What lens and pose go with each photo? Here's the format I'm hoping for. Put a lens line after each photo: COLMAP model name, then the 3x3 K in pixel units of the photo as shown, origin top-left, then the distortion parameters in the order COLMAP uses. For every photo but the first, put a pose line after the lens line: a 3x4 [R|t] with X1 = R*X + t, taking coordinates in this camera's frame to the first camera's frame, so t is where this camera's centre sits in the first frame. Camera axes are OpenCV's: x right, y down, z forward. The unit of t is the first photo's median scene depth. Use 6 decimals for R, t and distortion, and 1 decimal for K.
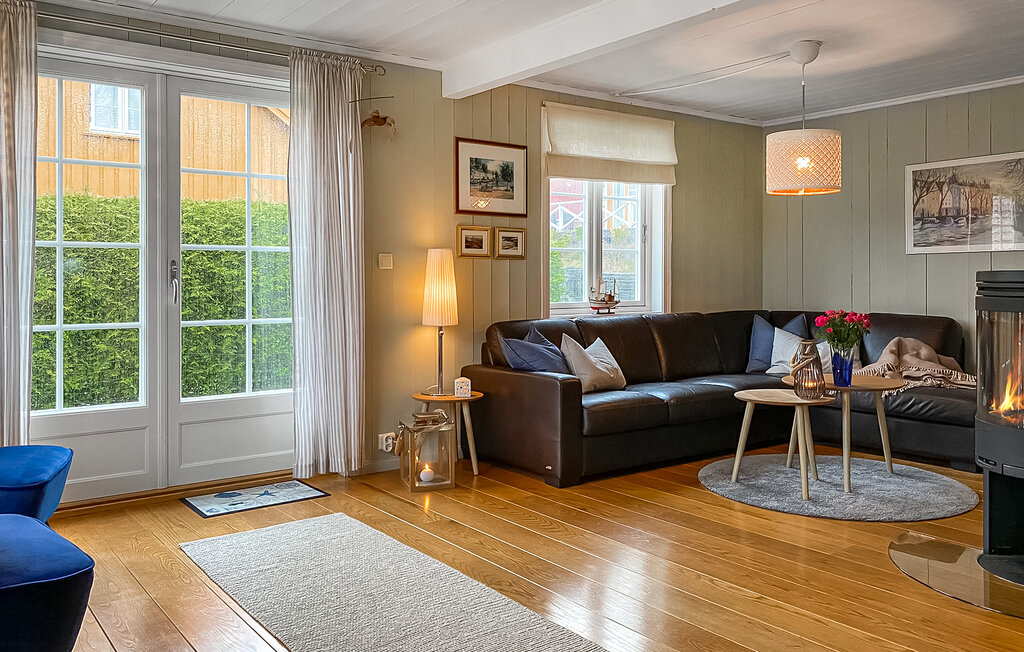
lens RADIAL K [[820.0, 0, 514.2], [0, 820.0, 279.4], [0, 0, 1]] dist [0.026849, -0.004703]
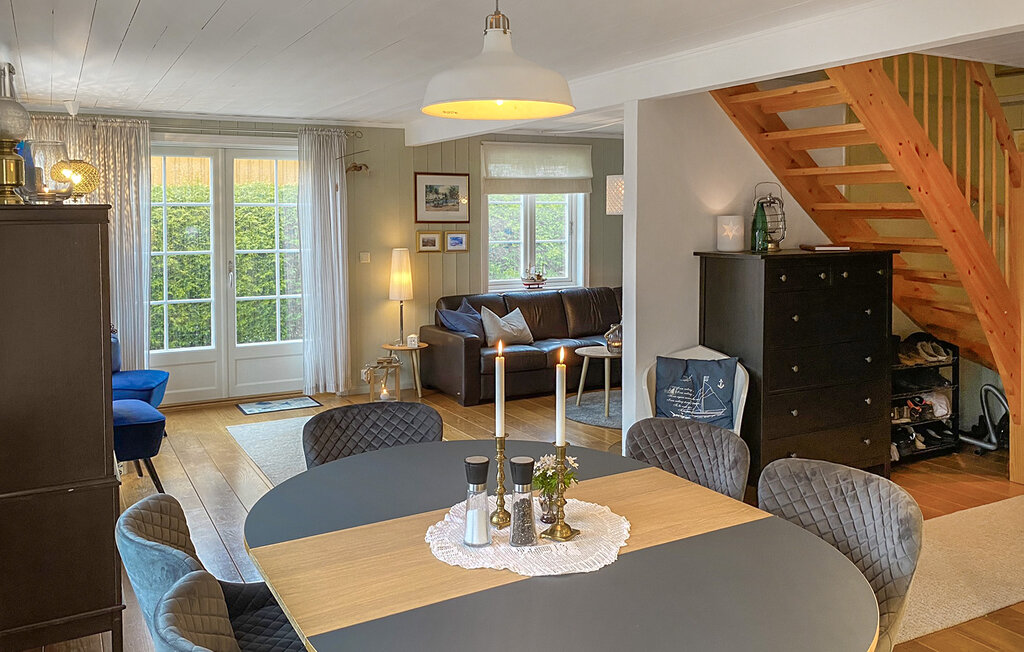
lens RADIAL K [[840.4, 0, 511.7], [0, 840.4, 248.7], [0, 0, 1]] dist [-0.001220, 0.004613]
pose [[0.989563, 0.004109, -0.144044, 0.320743], [0.001248, 0.999312, 0.037080, -0.090726], [0.144097, -0.036873, 0.988876, -0.480616]]
